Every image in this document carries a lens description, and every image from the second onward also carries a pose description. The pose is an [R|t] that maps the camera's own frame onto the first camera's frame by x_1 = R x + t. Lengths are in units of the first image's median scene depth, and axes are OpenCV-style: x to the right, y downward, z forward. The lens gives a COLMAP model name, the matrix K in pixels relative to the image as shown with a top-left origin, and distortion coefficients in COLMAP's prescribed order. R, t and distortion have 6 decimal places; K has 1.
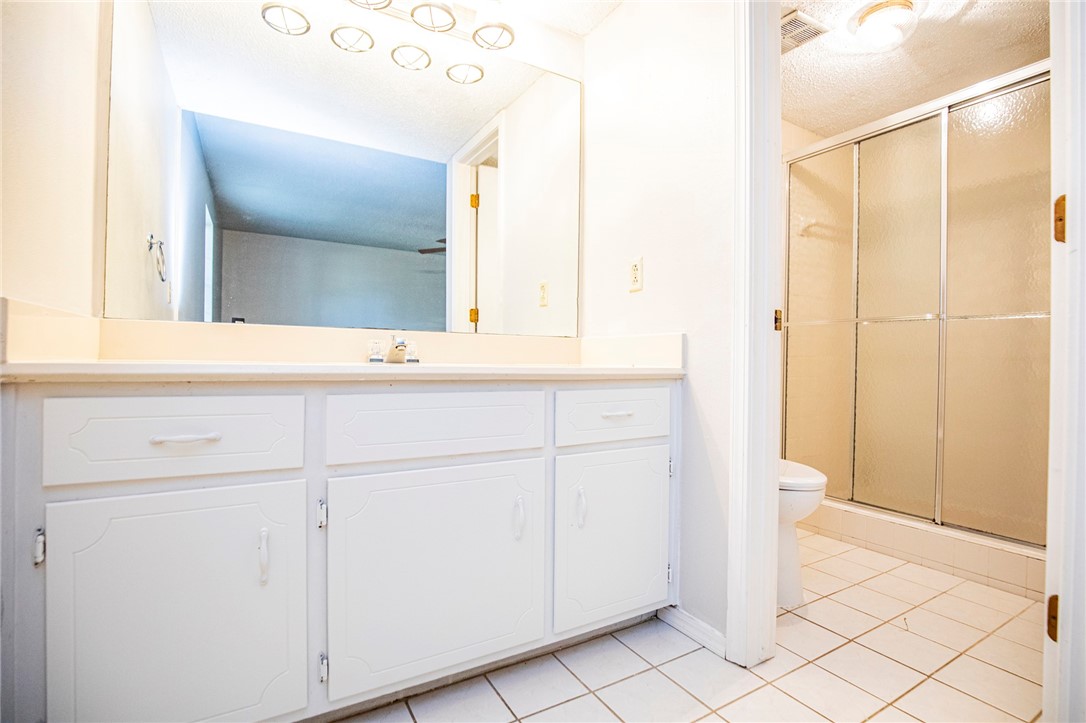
lens RADIAL K [[502.7, 0, 552.3], [0, 502.7, 359.0], [0, 0, 1]] dist [-0.030883, 0.004935]
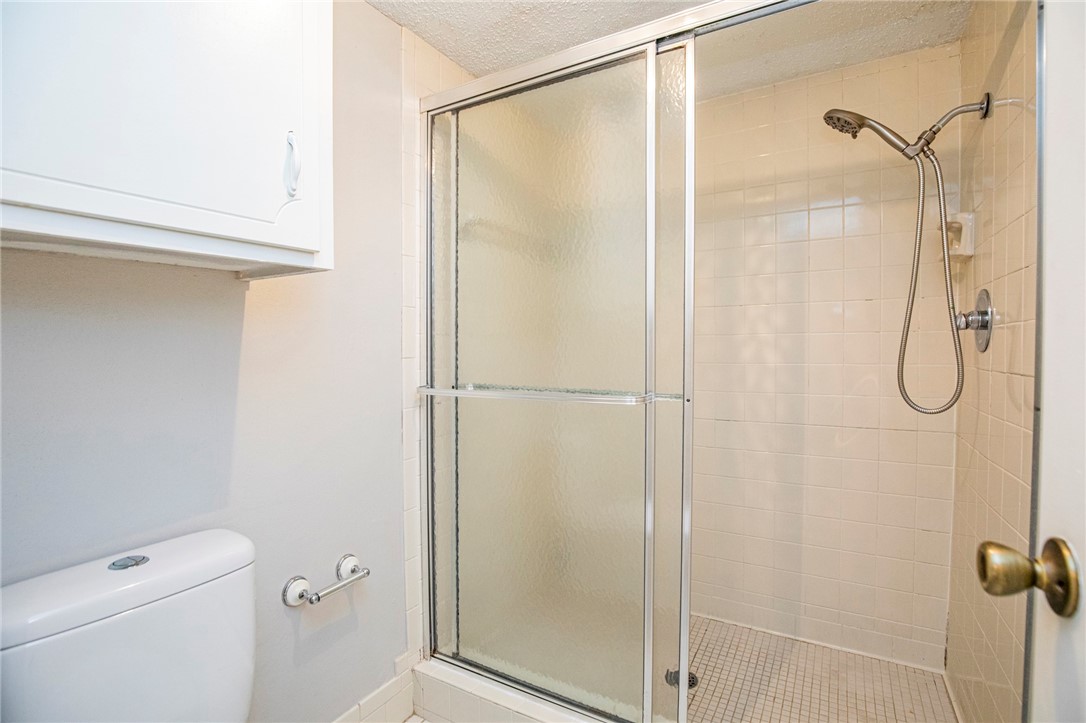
lens RADIAL K [[502.7, 0, 552.3], [0, 502.7, 359.0], [0, 0, 1]] dist [-0.030883, 0.004935]
pose [[0.890785, -0.025584, 0.453704, 0.332833], [0.015293, 0.999536, 0.026338, -0.121707], [-0.454168, -0.016523, 0.890763, 0.415963]]
